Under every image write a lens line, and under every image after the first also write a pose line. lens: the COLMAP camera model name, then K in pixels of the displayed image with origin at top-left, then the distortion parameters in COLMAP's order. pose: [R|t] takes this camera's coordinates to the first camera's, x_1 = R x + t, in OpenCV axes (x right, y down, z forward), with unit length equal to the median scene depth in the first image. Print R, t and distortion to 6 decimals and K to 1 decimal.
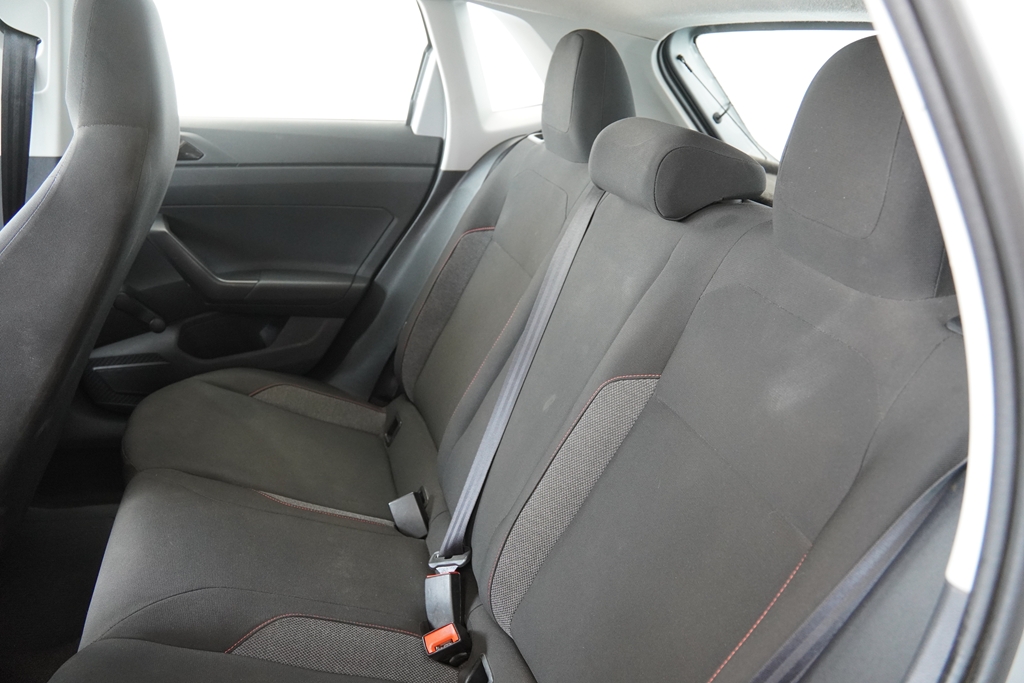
lens RADIAL K [[784.4, 0, 518.8], [0, 784.4, 343.8], [0, 0, 1]] dist [-0.119104, 0.080420]
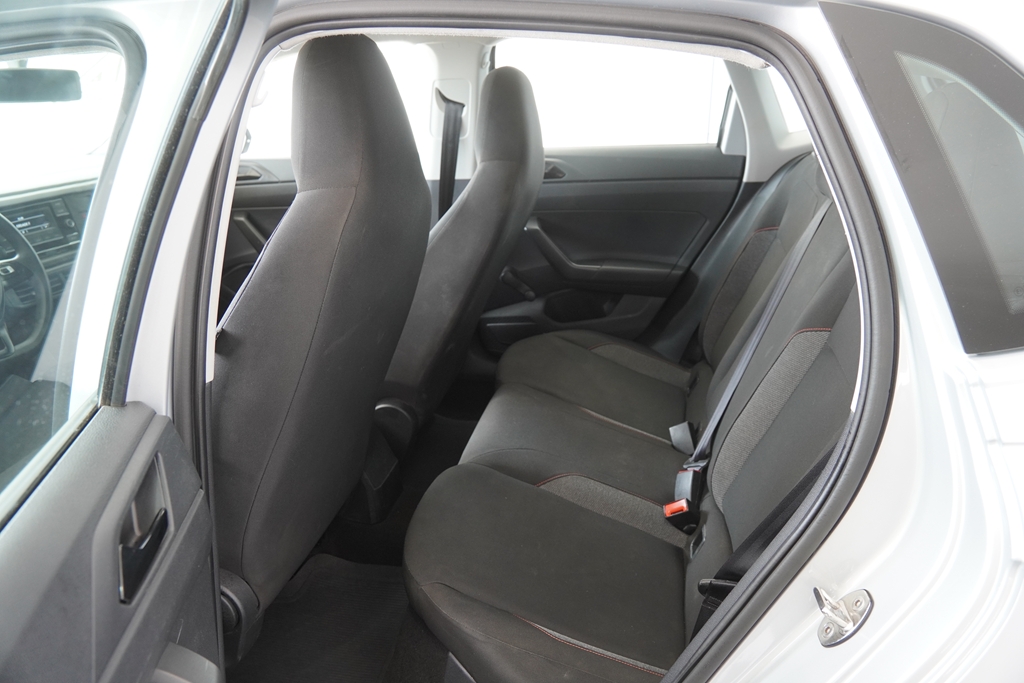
lens RADIAL K [[784.4, 0, 514.6], [0, 784.4, 340.8], [0, 0, 1]] dist [-0.119104, 0.080420]
pose [[0.875048, 0.060704, -0.480214, 0.211452], [-0.066287, 0.997786, 0.005342, 0.055607], [0.479476, 0.027158, 0.877135, -0.287943]]
